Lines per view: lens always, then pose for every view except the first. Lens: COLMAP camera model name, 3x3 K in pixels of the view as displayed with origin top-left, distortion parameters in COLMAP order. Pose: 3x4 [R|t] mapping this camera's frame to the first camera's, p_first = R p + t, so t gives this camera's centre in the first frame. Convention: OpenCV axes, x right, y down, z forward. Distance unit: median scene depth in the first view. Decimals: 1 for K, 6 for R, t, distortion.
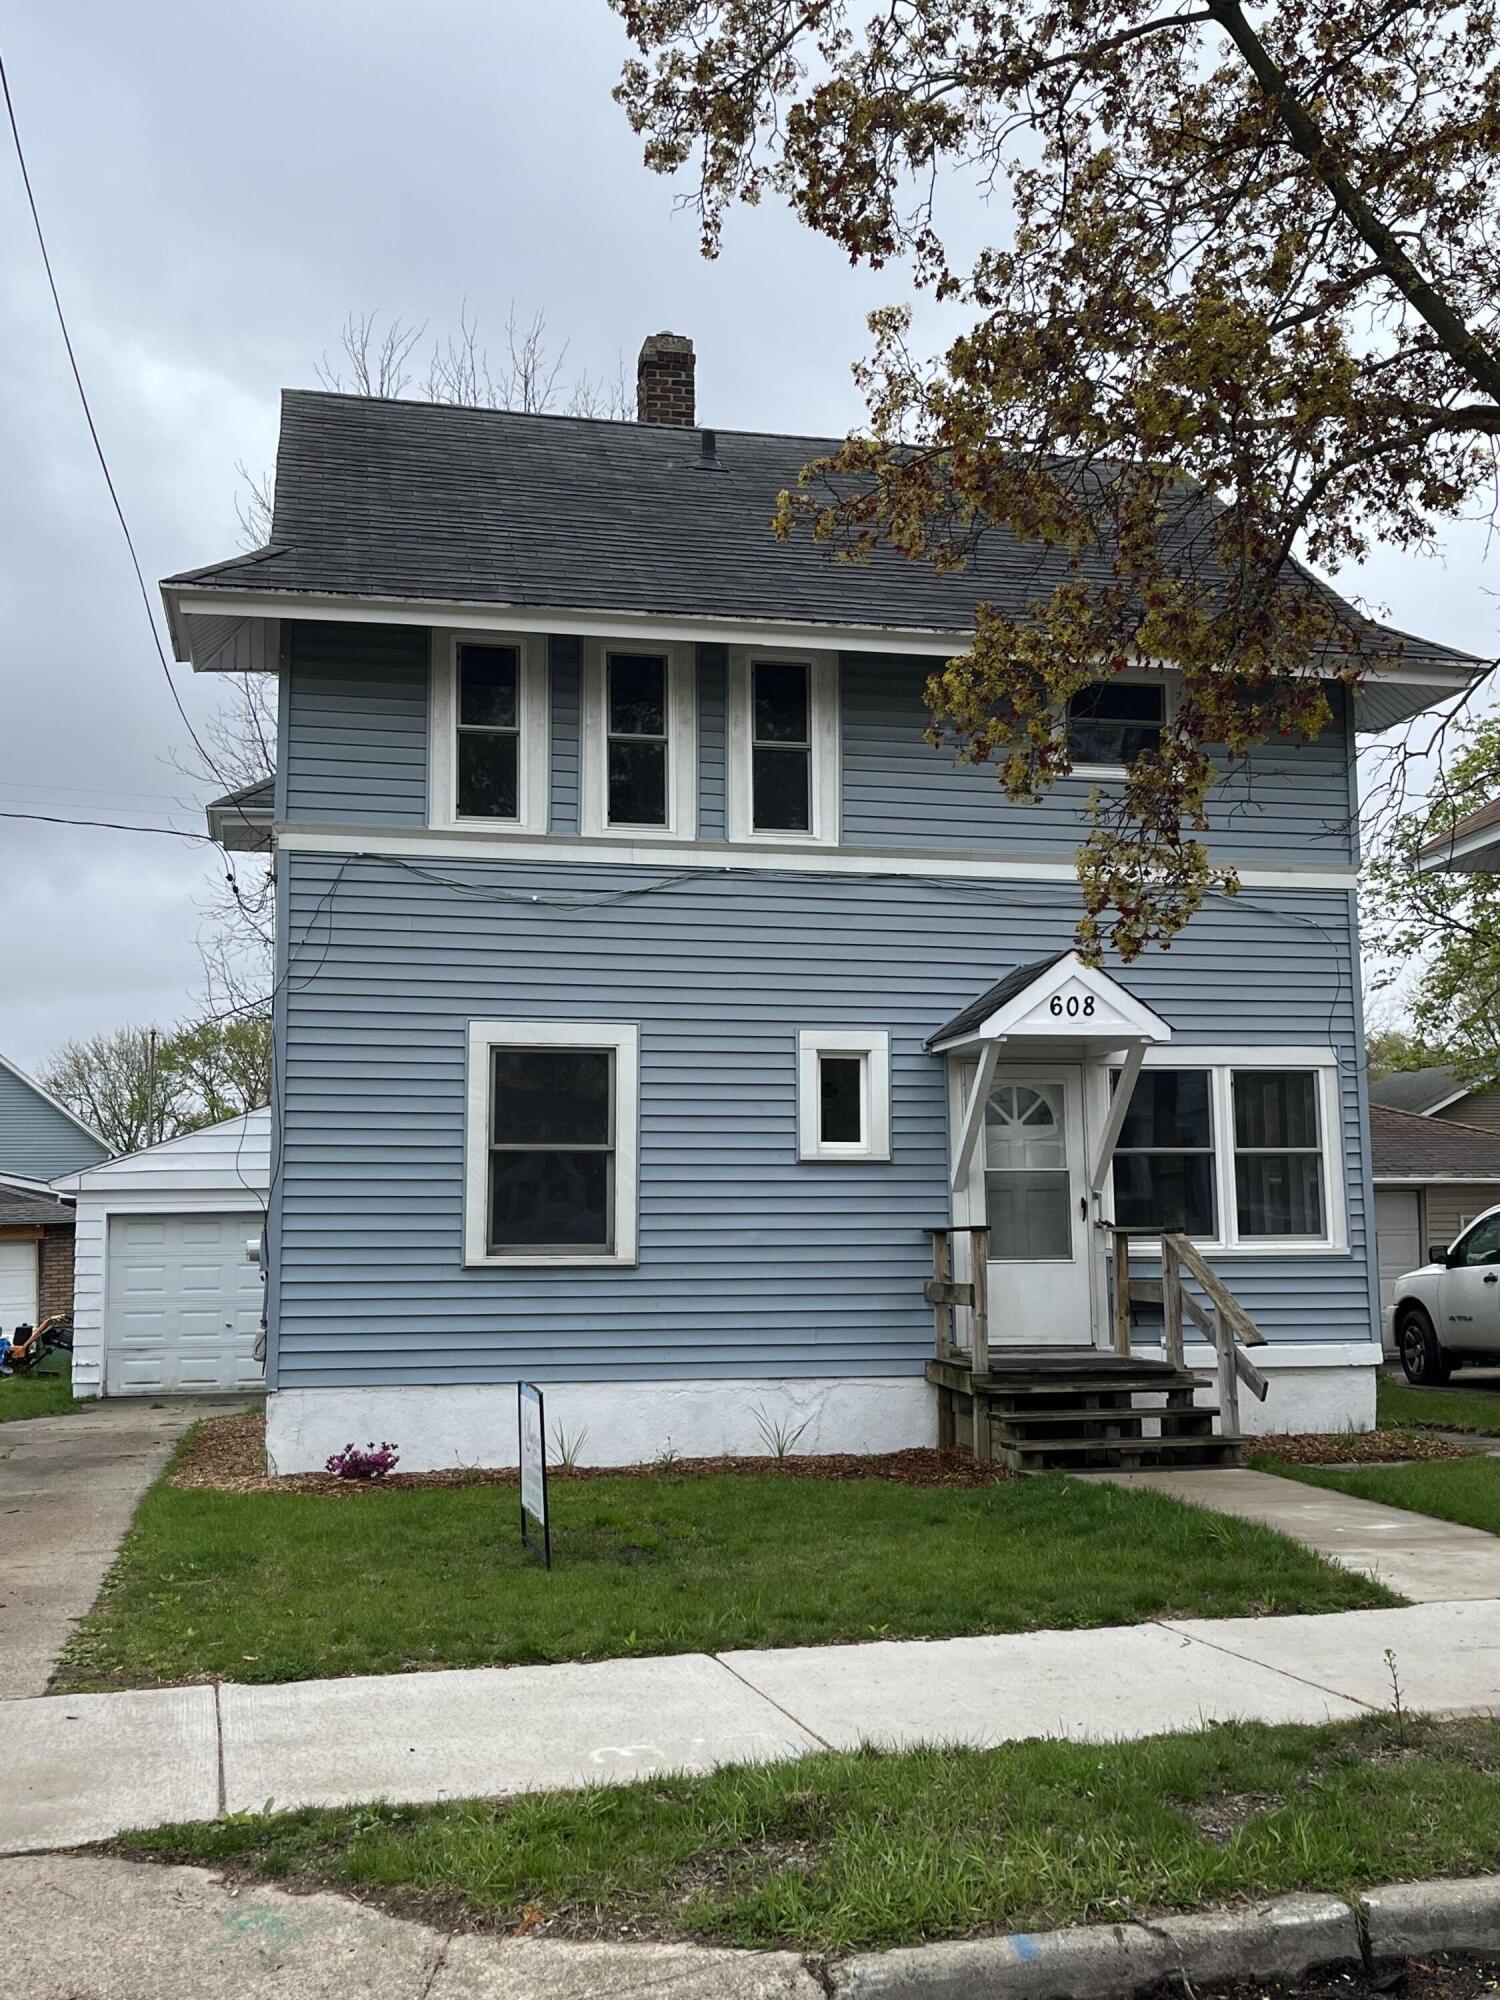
lens RADIAL K [[2075.5, 0, 750.0], [0, 2075.5, 1000.0], [0, 0, 1]] dist [0.123485, -0.008610]
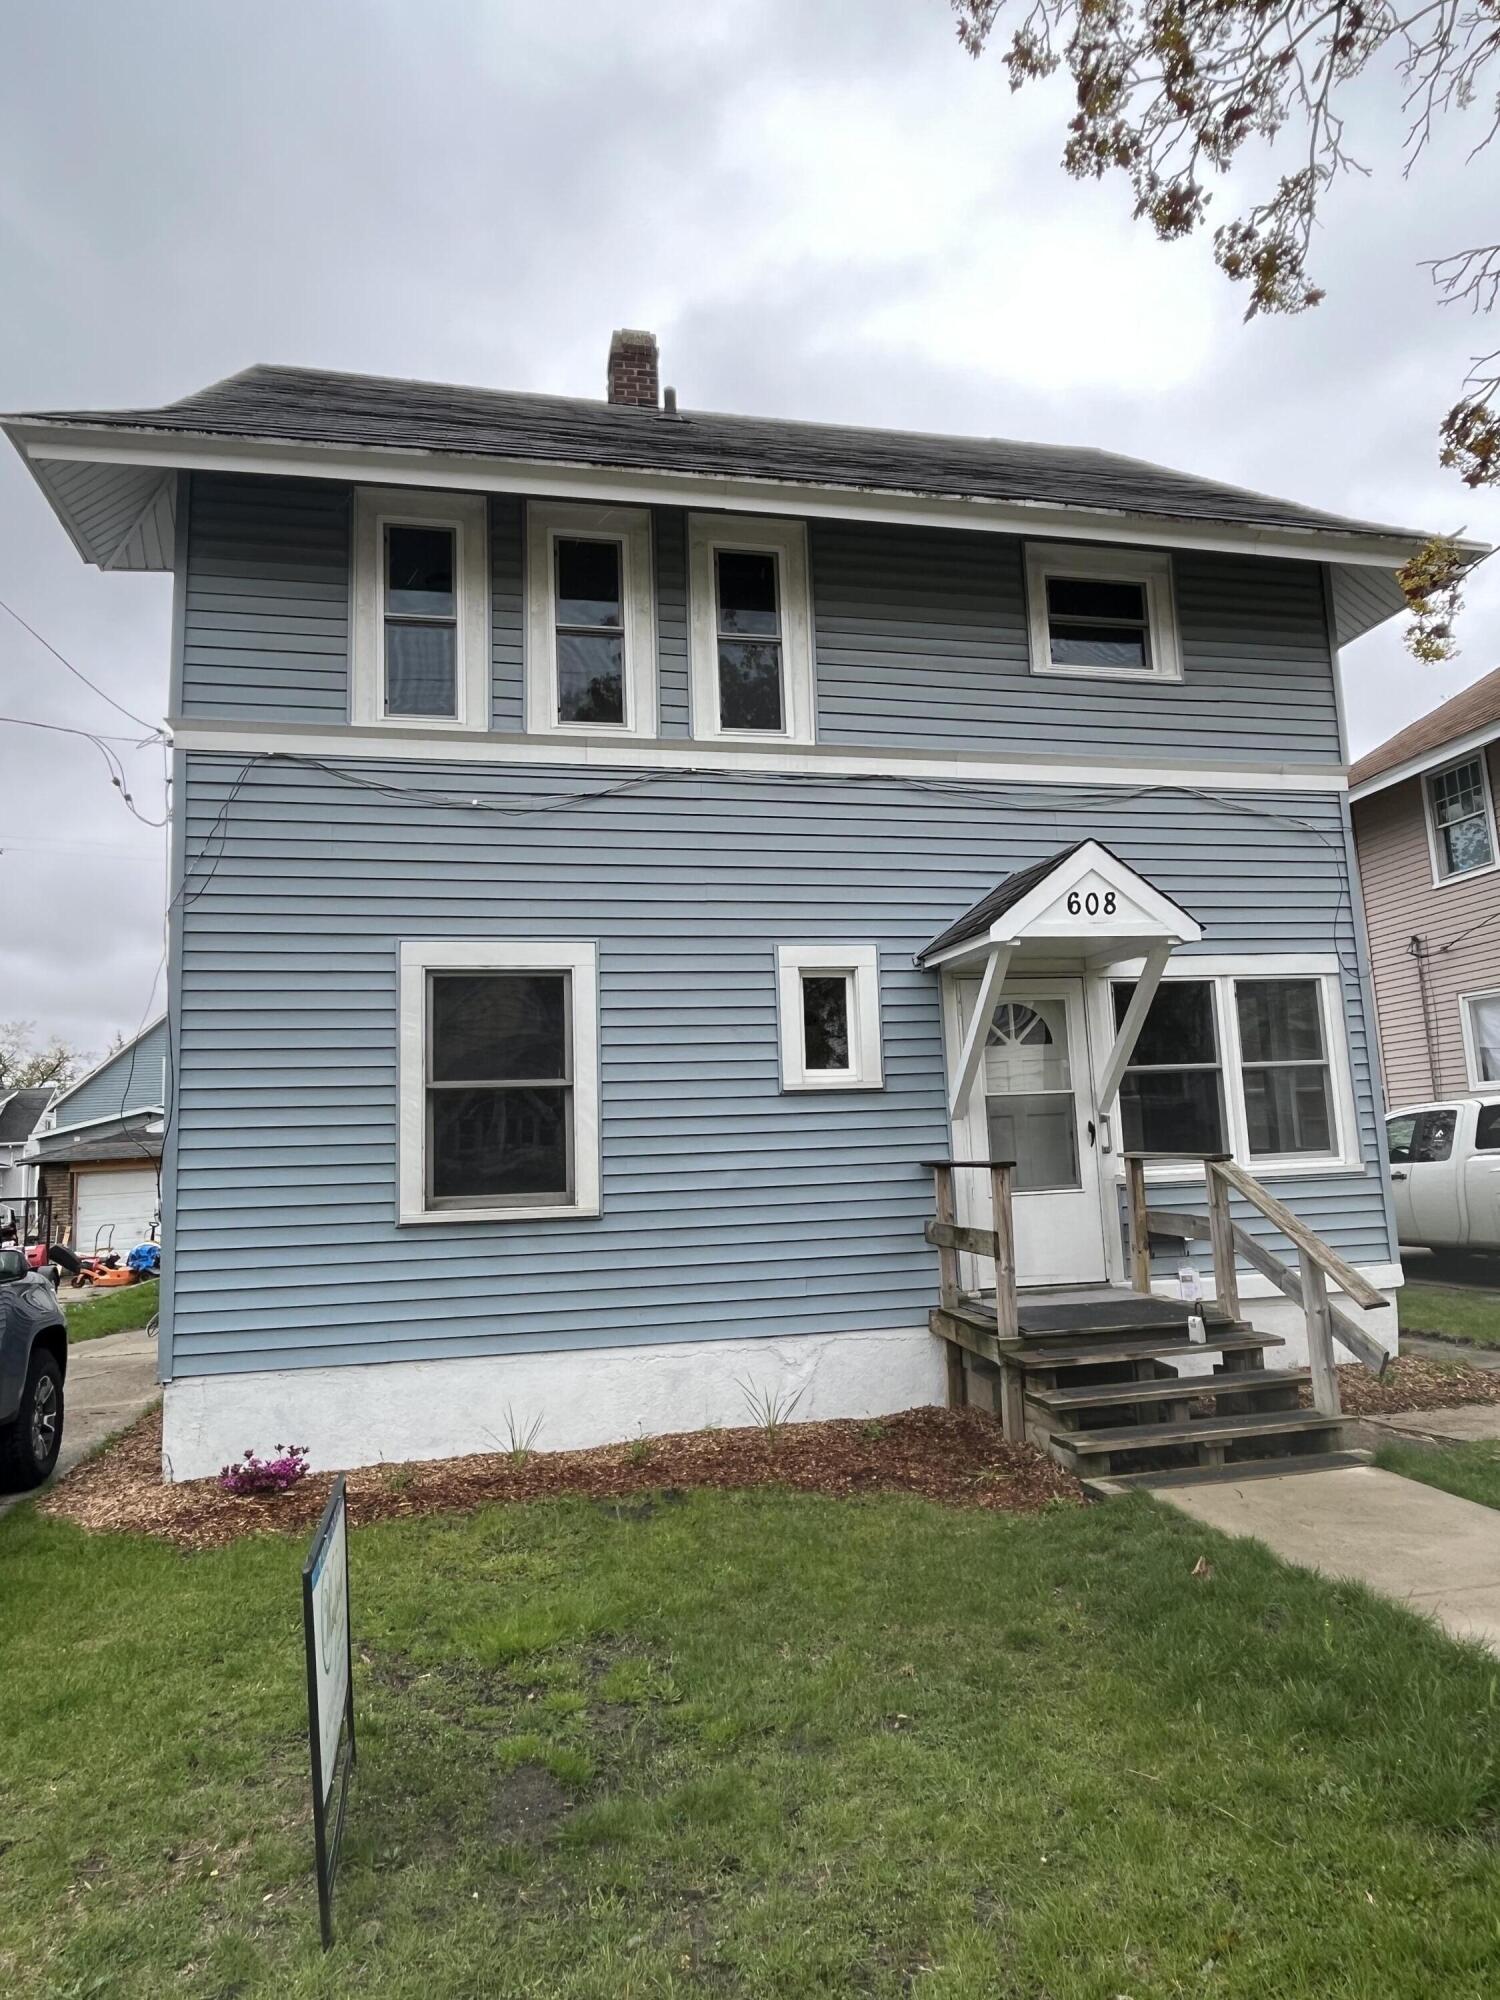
lens RADIAL K [[1248.5, 0, 751.0], [0, 1248.5, 988.6], [0, 0, 1]] dist [-0.001020, 0.001801]
pose [[0.999488, -0.028709, 0.014135, 0.003911], [0.028785, 0.999572, -0.005156, 0.035881], [-0.013981, 0.005560, 0.999887, 0.464961]]
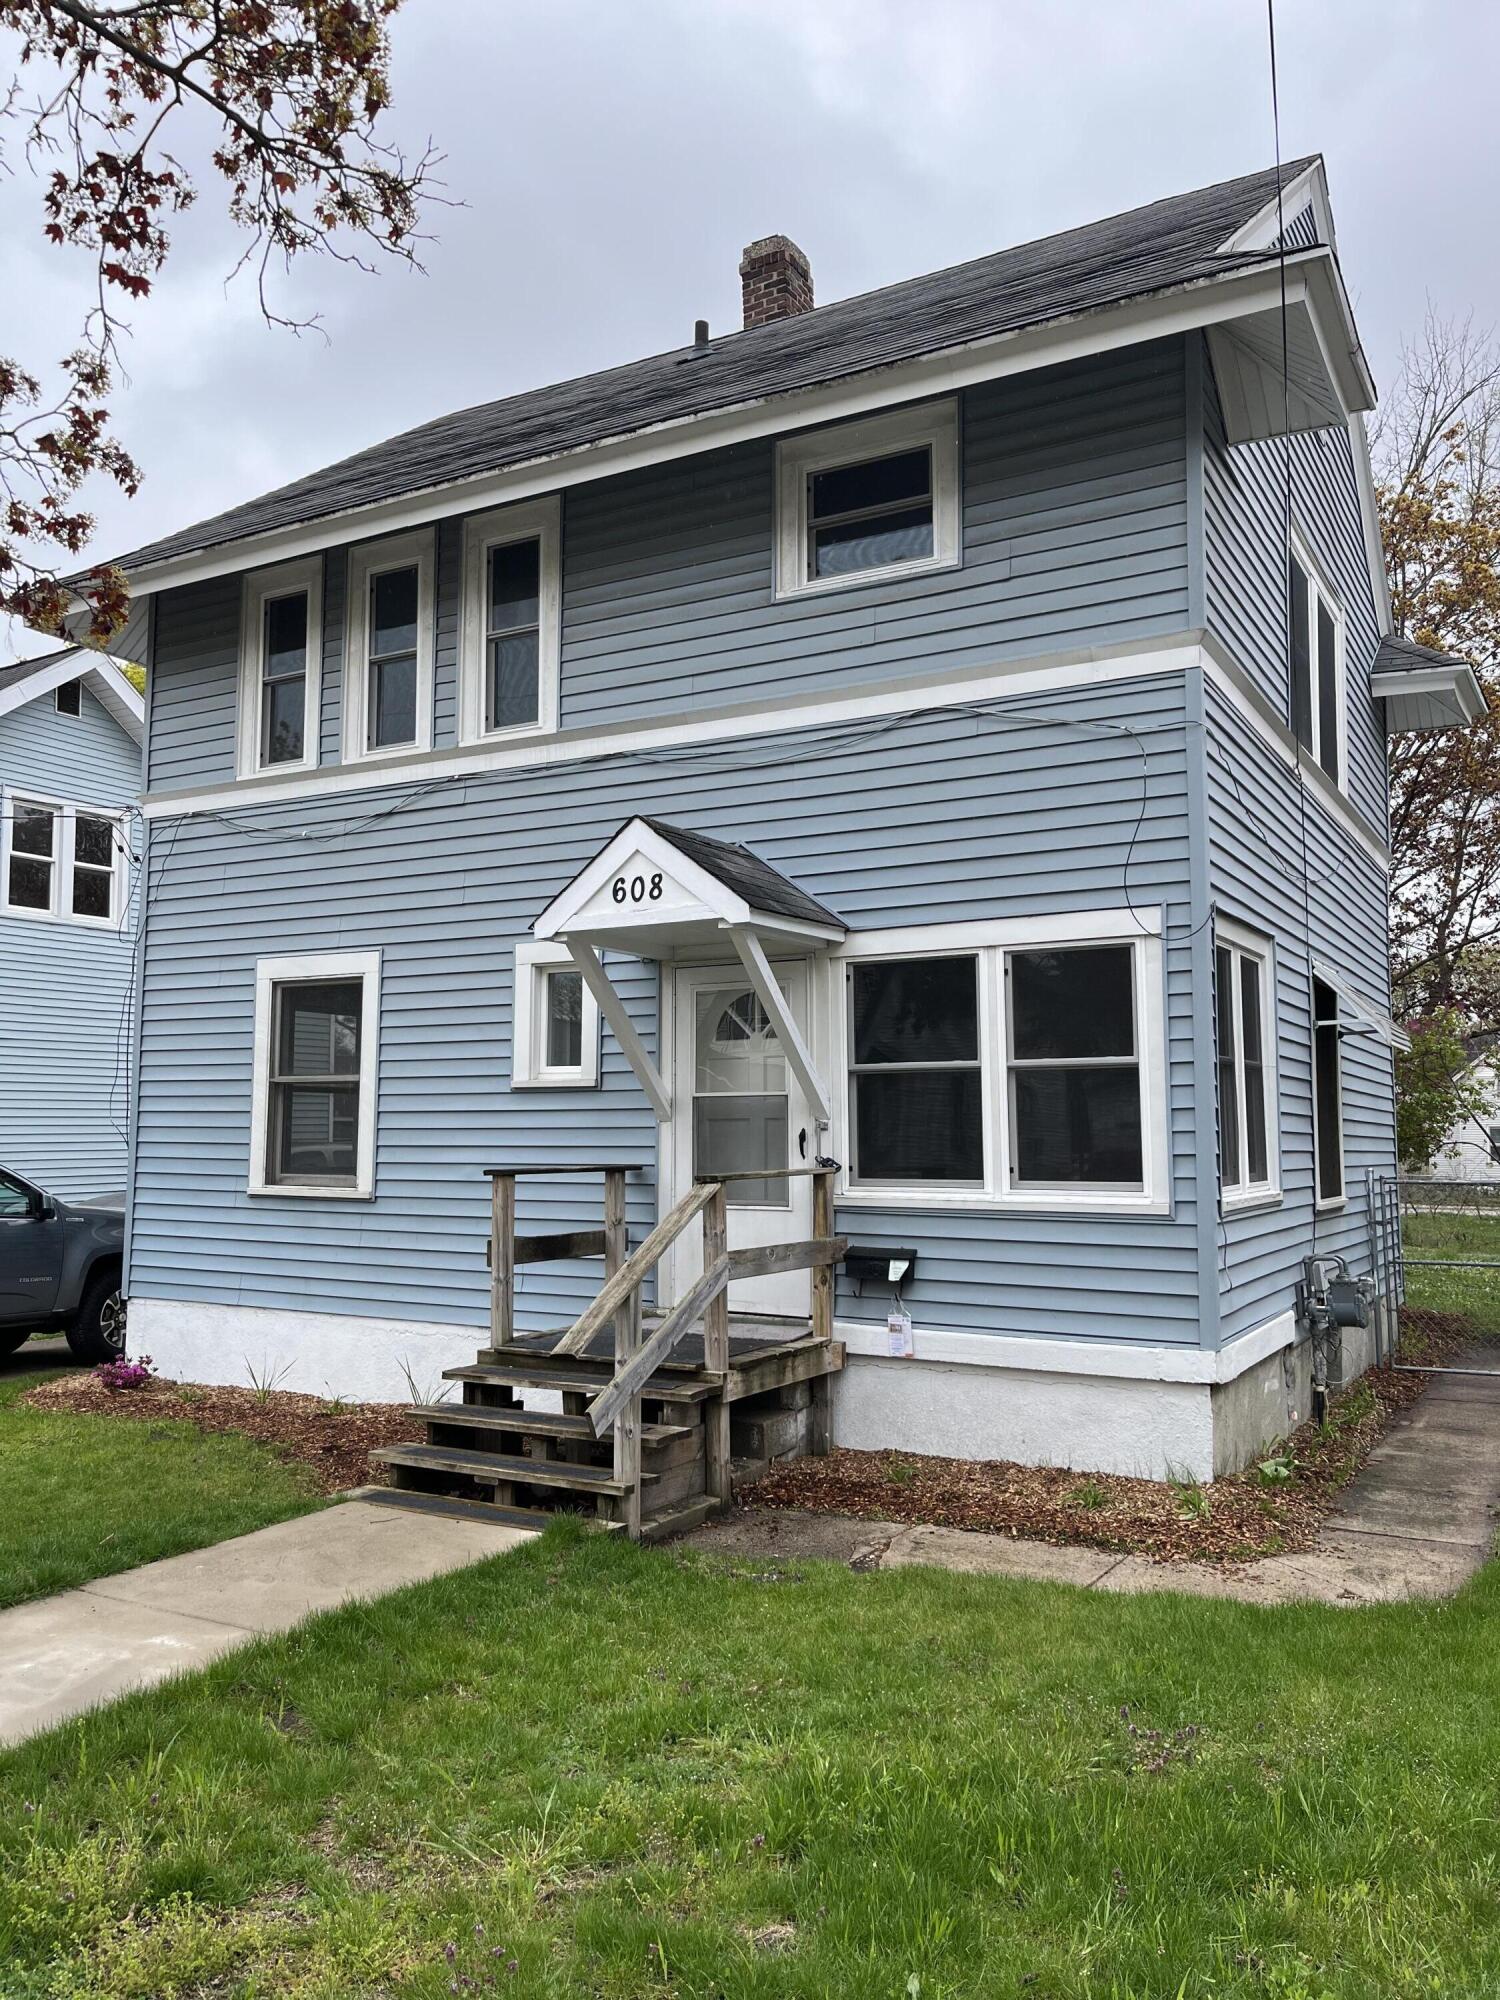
lens RADIAL K [[1499.6, 0, 748.5], [0, 1499.6, 992.4], [0, 0, 1]] dist [0.039126, -0.001726]
pose [[0.741771, -0.052123, -0.668625, 0.540329], [0.074236, 0.997230, 0.004618, 0.040637], [0.666532, -0.053062, 0.743585, 0.589490]]
